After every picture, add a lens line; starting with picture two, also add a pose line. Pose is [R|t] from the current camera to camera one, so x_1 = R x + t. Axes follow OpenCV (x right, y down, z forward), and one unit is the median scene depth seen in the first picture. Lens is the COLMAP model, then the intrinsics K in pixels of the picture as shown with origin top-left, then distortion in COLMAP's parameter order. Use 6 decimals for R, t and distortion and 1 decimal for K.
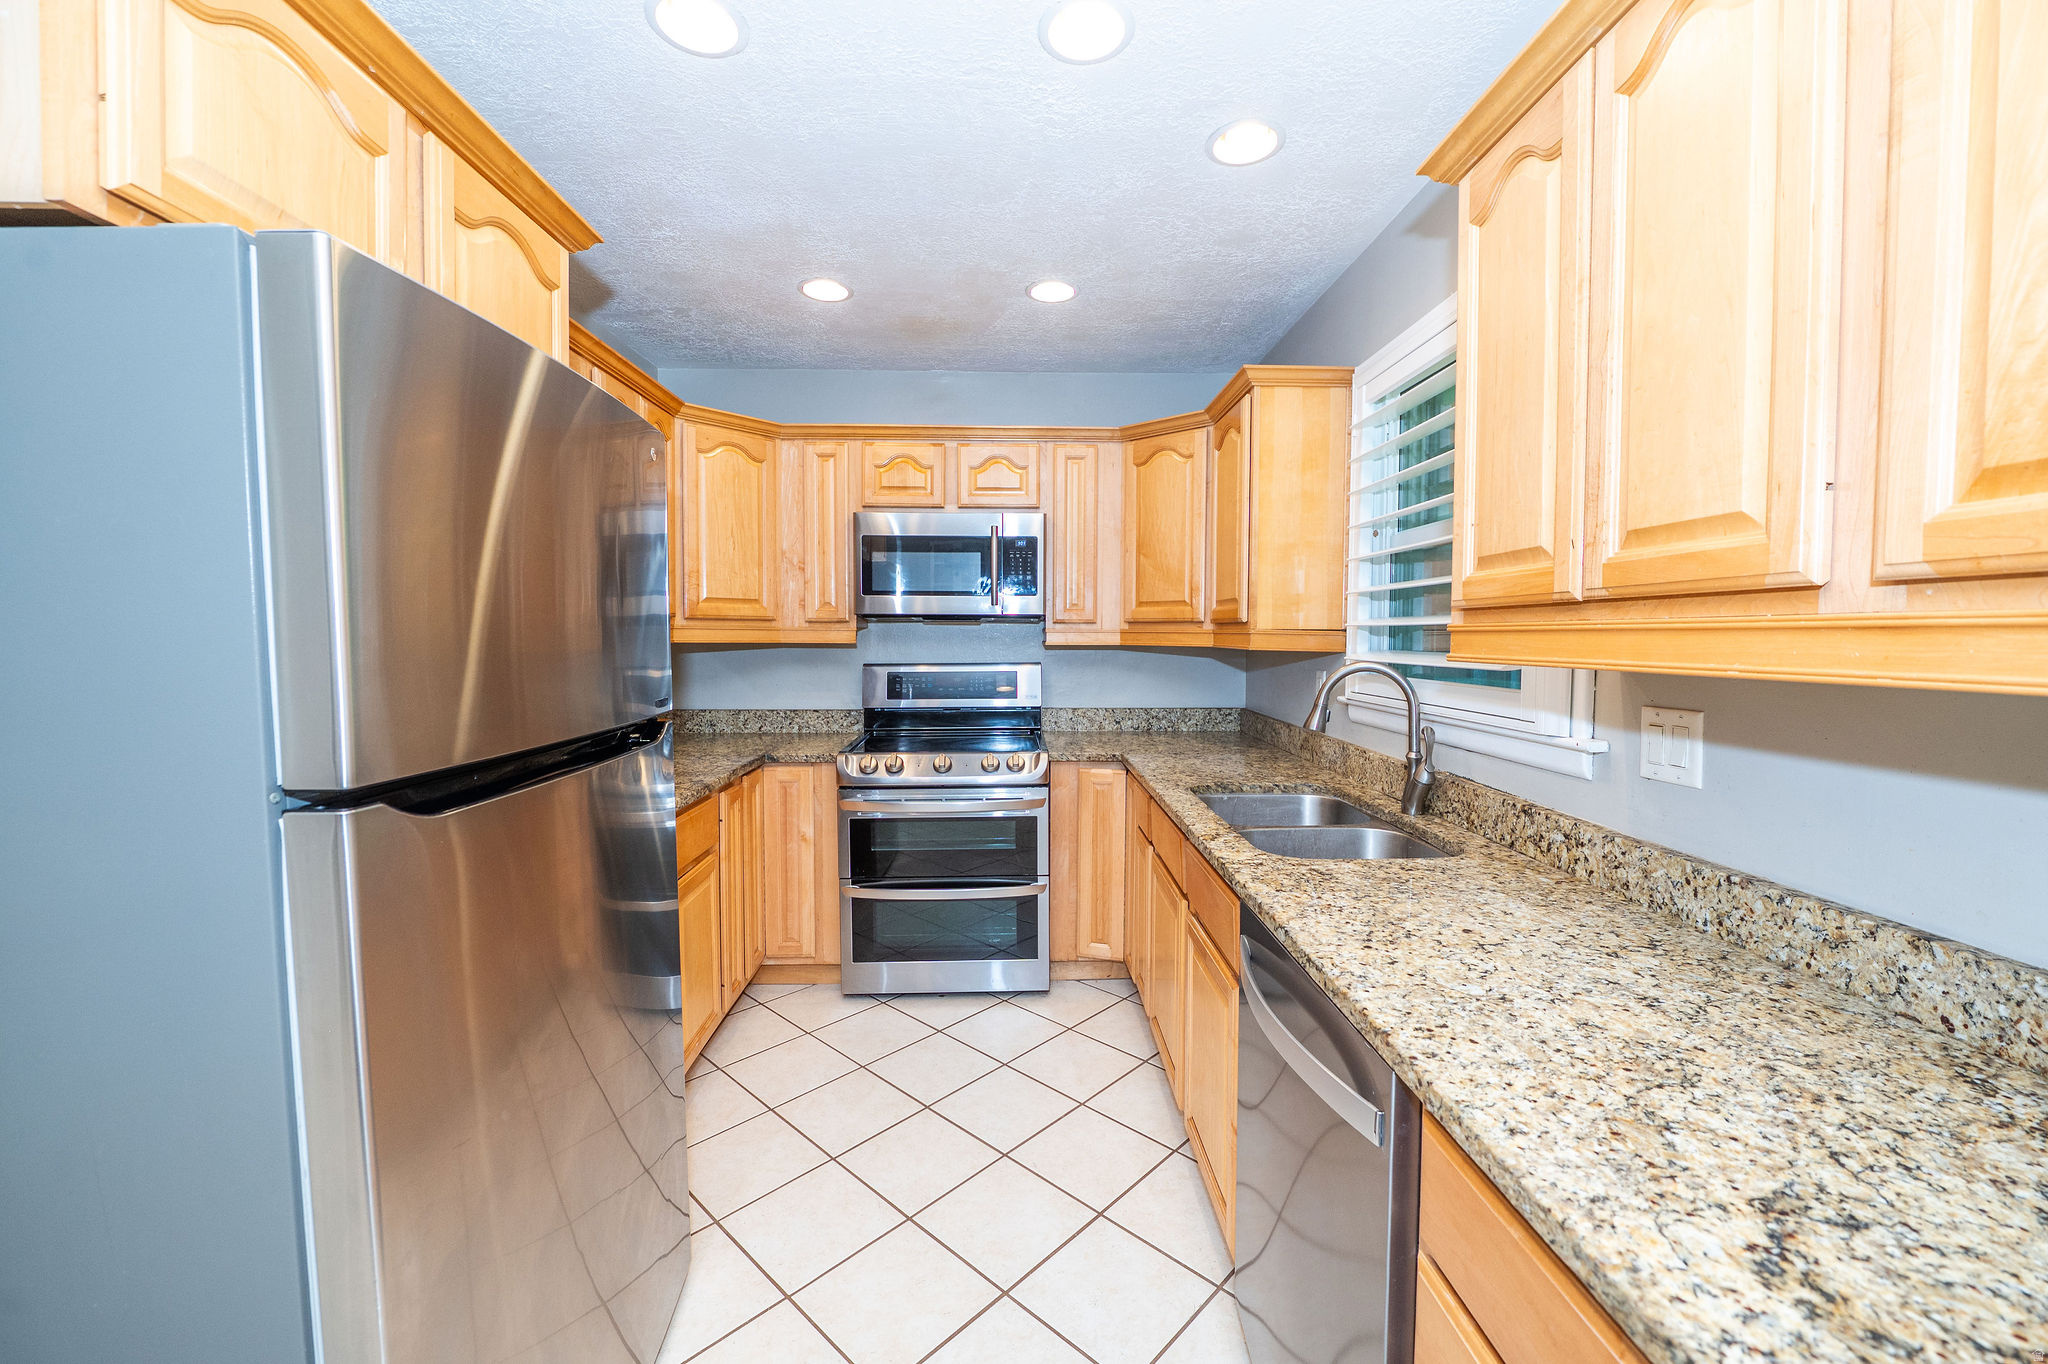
lens RADIAL K [[816.1, 0, 1026.3], [0, 816.1, 682.3], [0, 0, 1]] dist [-0.014813, 0.000270]
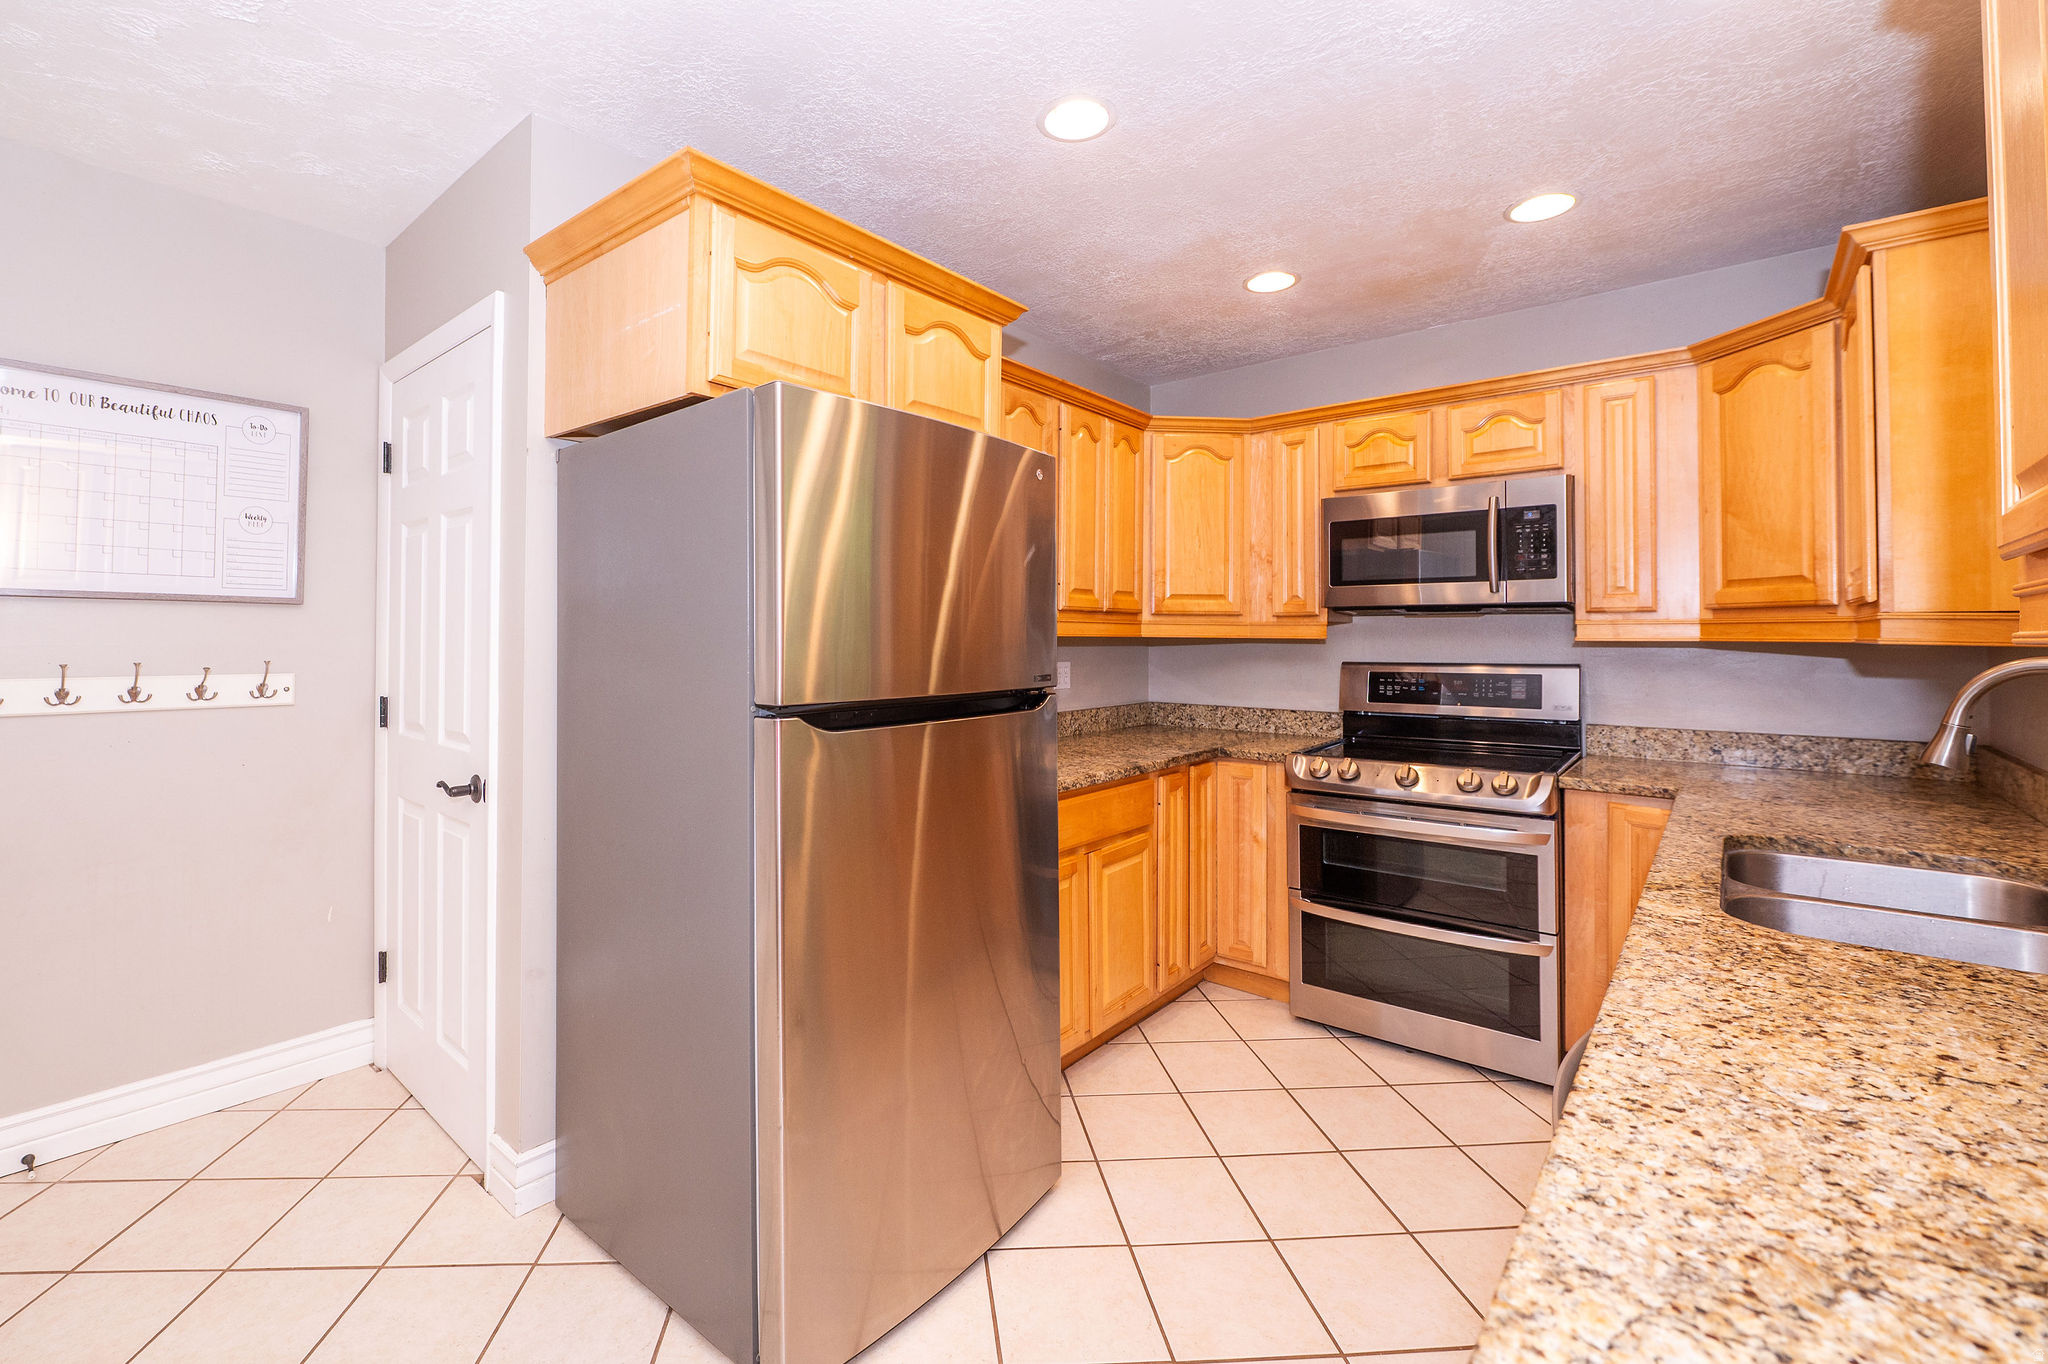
lens RADIAL K [[872.1, 0, 932.7], [0, 872.1, 638.1], [0, 0, 1]] dist [-0.011309, -0.001704]
pose [[0.721575, 0.000337, -0.692336, 0.169109], [-0.042636, 0.998124, -0.043950, 0.015609], [0.691022, 0.061231, 0.720236, -0.022843]]
